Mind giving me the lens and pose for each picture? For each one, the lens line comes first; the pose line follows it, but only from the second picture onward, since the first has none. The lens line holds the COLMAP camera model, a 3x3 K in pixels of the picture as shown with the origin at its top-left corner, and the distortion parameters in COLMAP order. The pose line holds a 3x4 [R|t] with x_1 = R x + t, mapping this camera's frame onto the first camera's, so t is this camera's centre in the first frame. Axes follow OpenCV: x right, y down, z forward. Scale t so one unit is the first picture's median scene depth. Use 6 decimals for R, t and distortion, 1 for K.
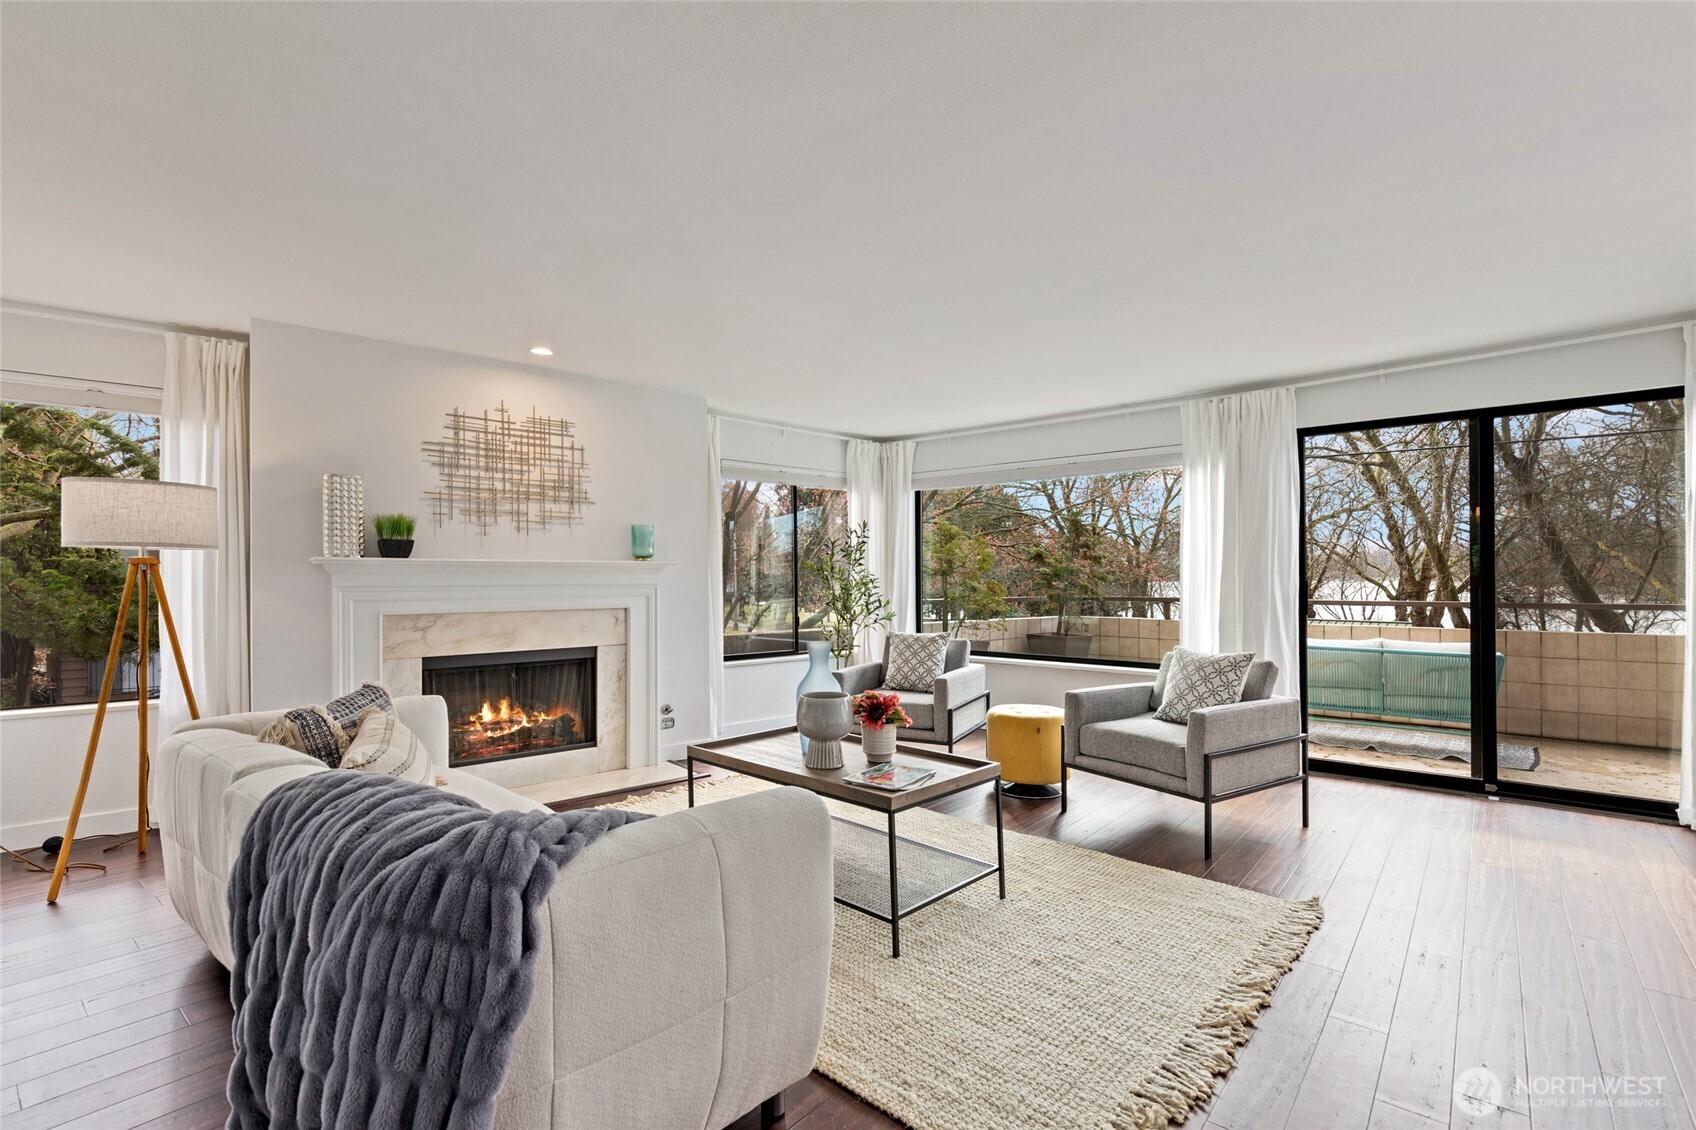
lens RADIAL K [[761.3, 0, 845.3], [0, 761.3, 578.8], [0, 0, 1]] dist [0.001479, 0.000388]
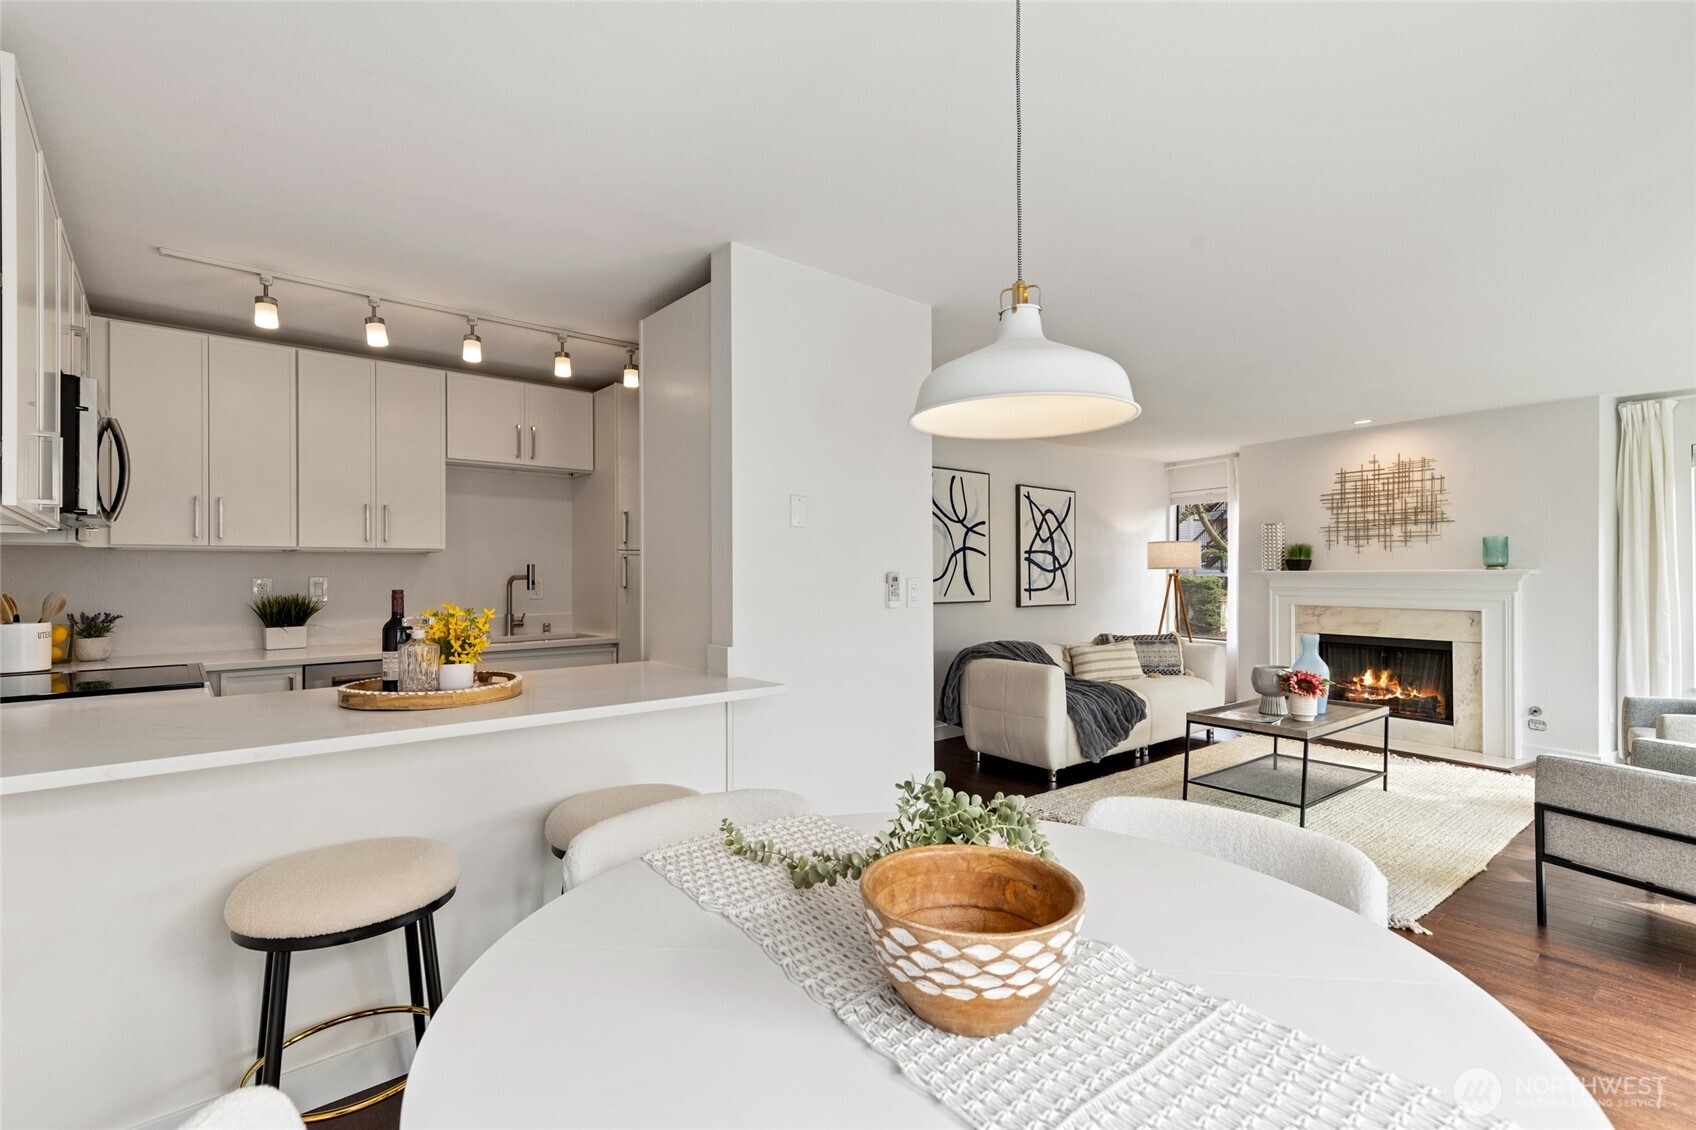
lens RADIAL K [[761.3, 0, 845.3], [0, 761.3, 578.8], [0, 0, 1]] dist [0.001479, 0.000388]
pose [[-0.140513, 0.001746, -0.990077, 1.047761], [-0.005750, 0.999980, 0.002579, -0.007190], [0.990062, 0.006055, -0.140500, 0.242204]]
